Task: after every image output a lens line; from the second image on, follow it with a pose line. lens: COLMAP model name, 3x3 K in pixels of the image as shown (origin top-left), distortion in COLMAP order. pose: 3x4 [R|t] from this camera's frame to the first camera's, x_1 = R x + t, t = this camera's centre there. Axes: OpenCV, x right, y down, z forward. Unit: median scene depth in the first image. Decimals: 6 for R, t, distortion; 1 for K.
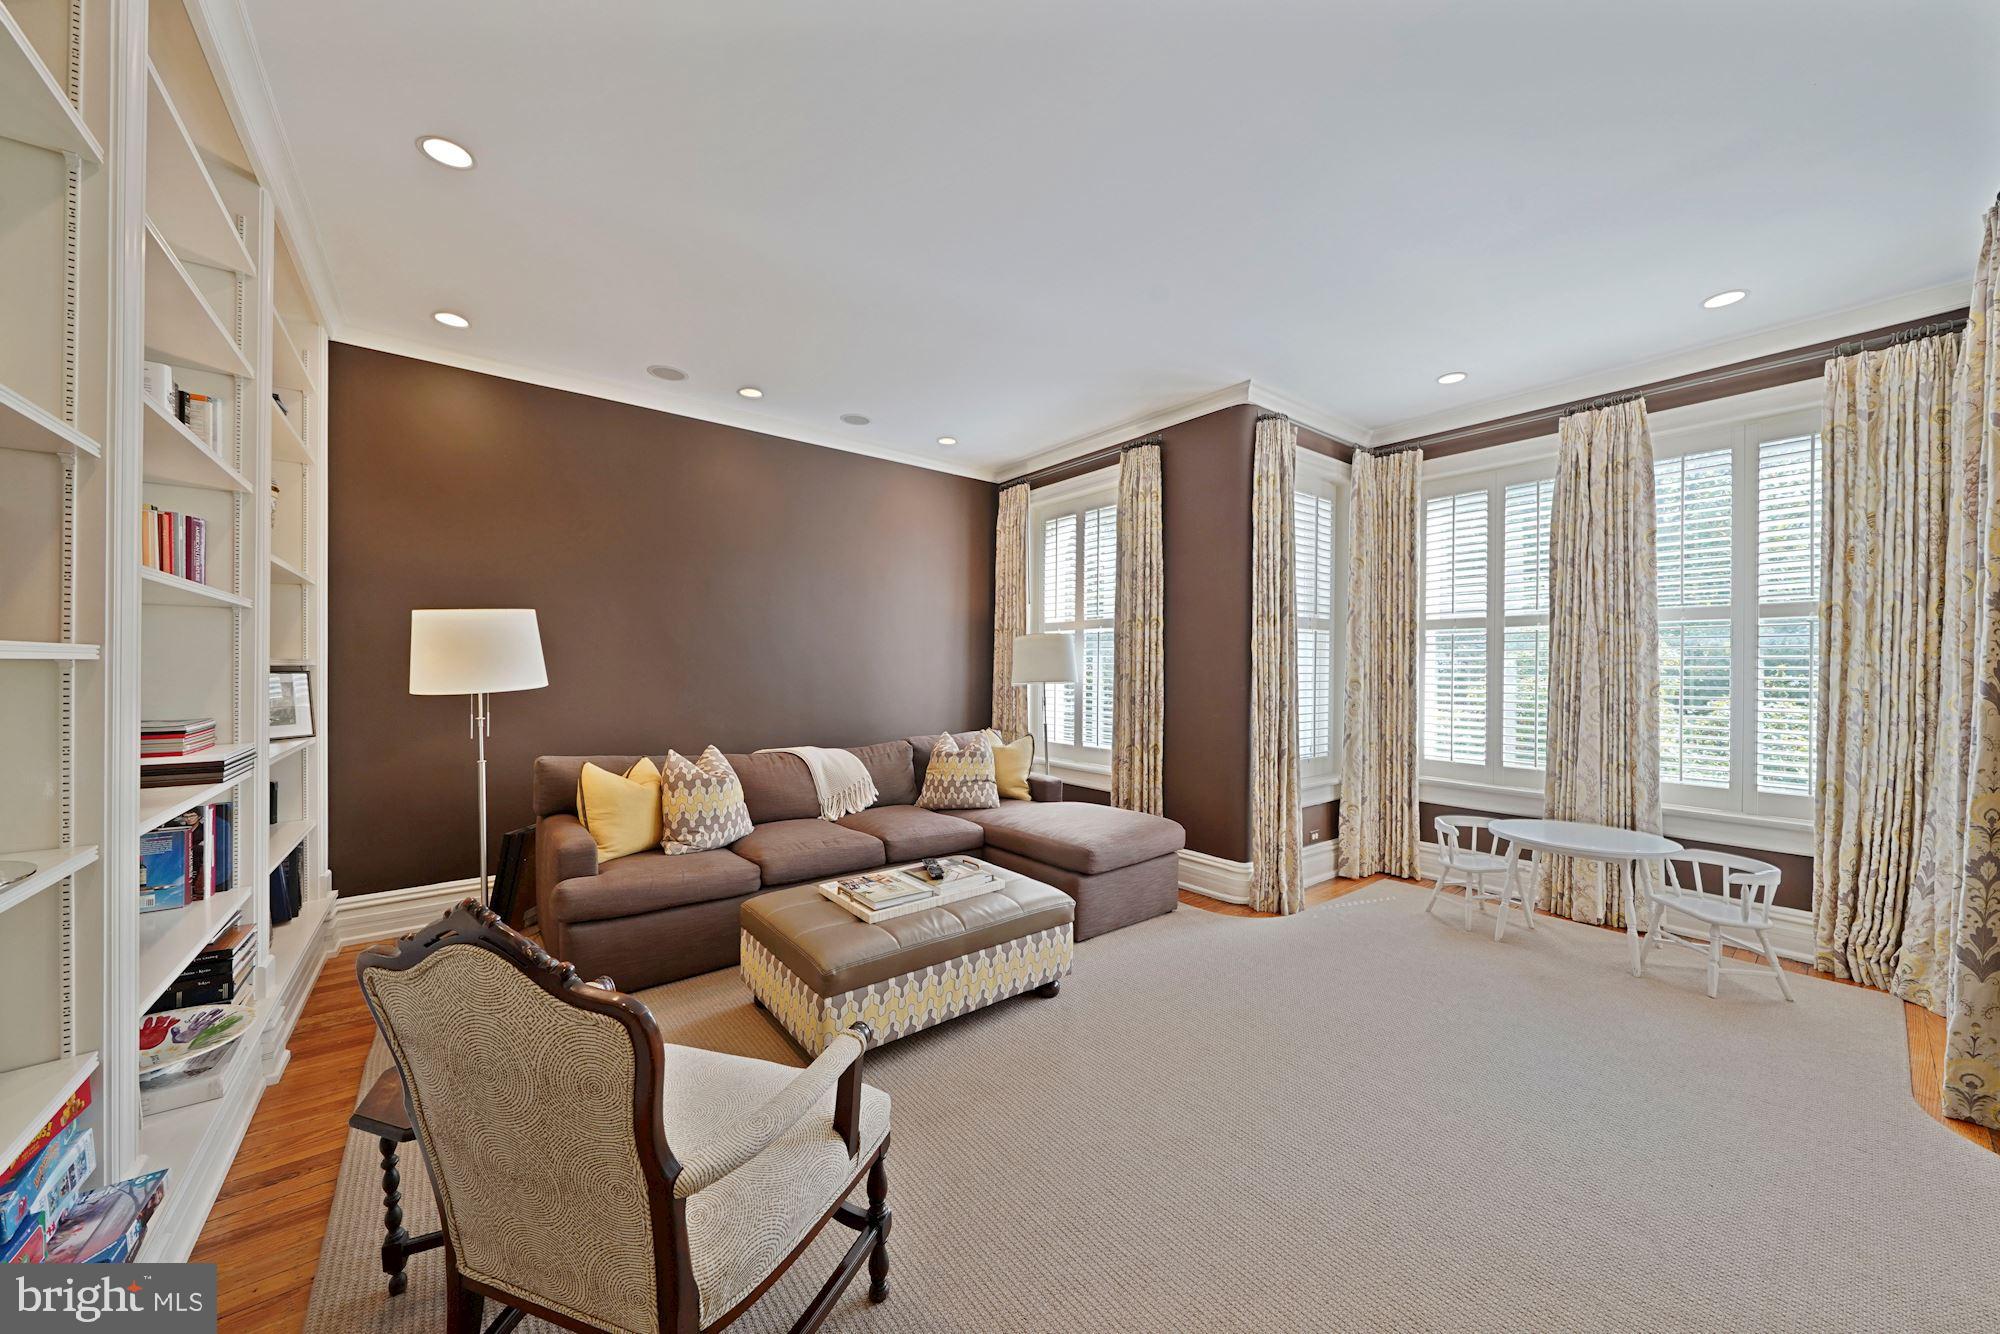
lens RADIAL K [[696.3, 0, 997.6], [0, 696.3, 667.9], [0, 0, 1]] dist [-0.011110, 0.000309]
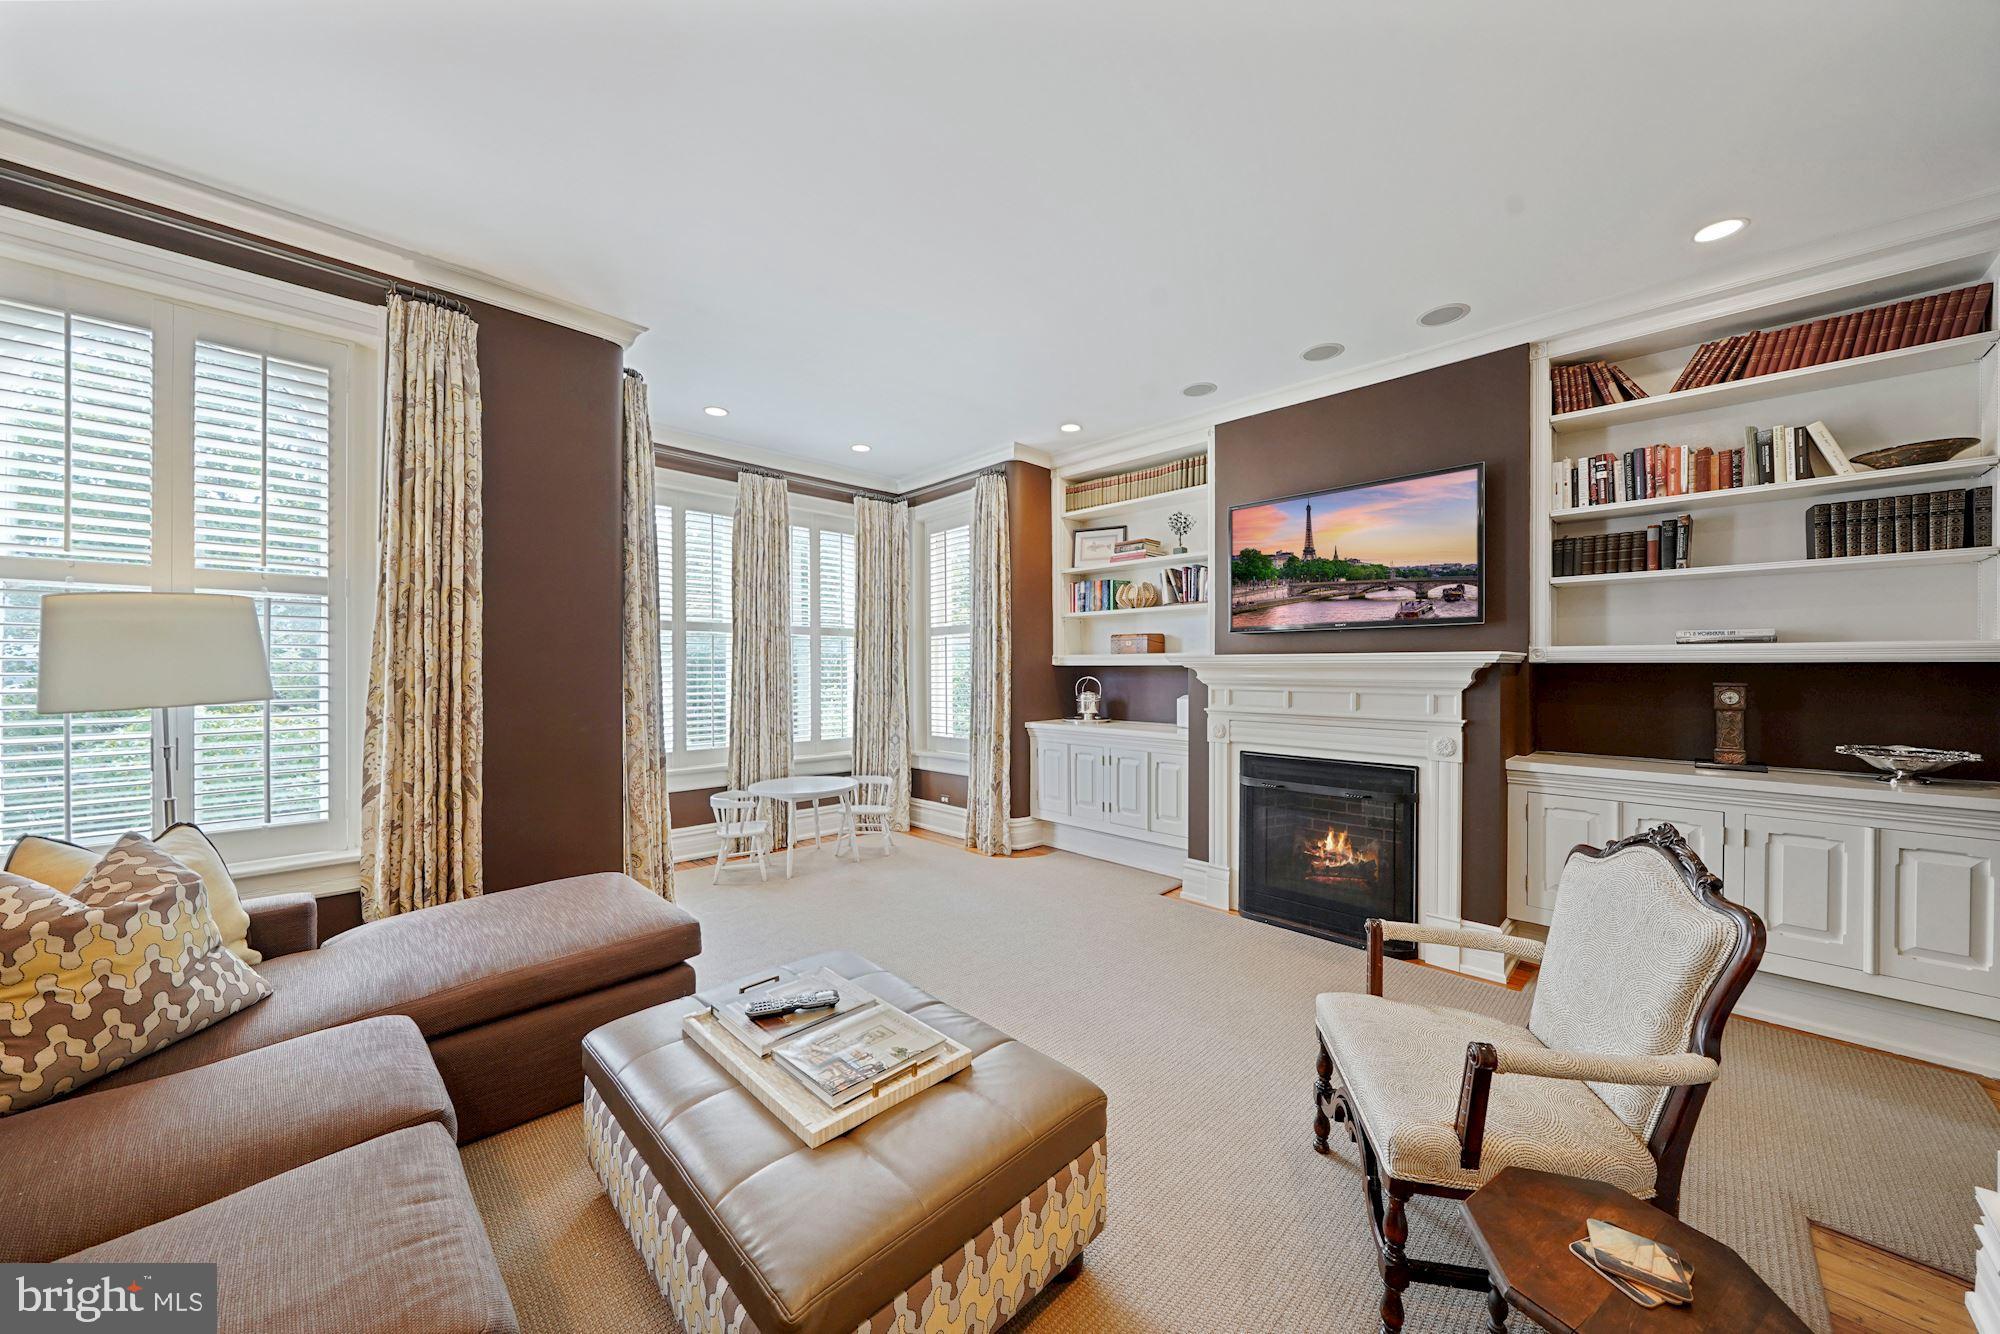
lens RADIAL K [[696.3, 0, 993.5], [0, 696.3, 670.4], [0, 0, 1]] dist [-0.011110, 0.000309]
pose [[-0.116654, -0.009580, 0.993126, -0.566916], [-0.000127, 0.999954, 0.009631, -0.003651], [-0.993173, 0.000998, -0.116650, 0.723146]]
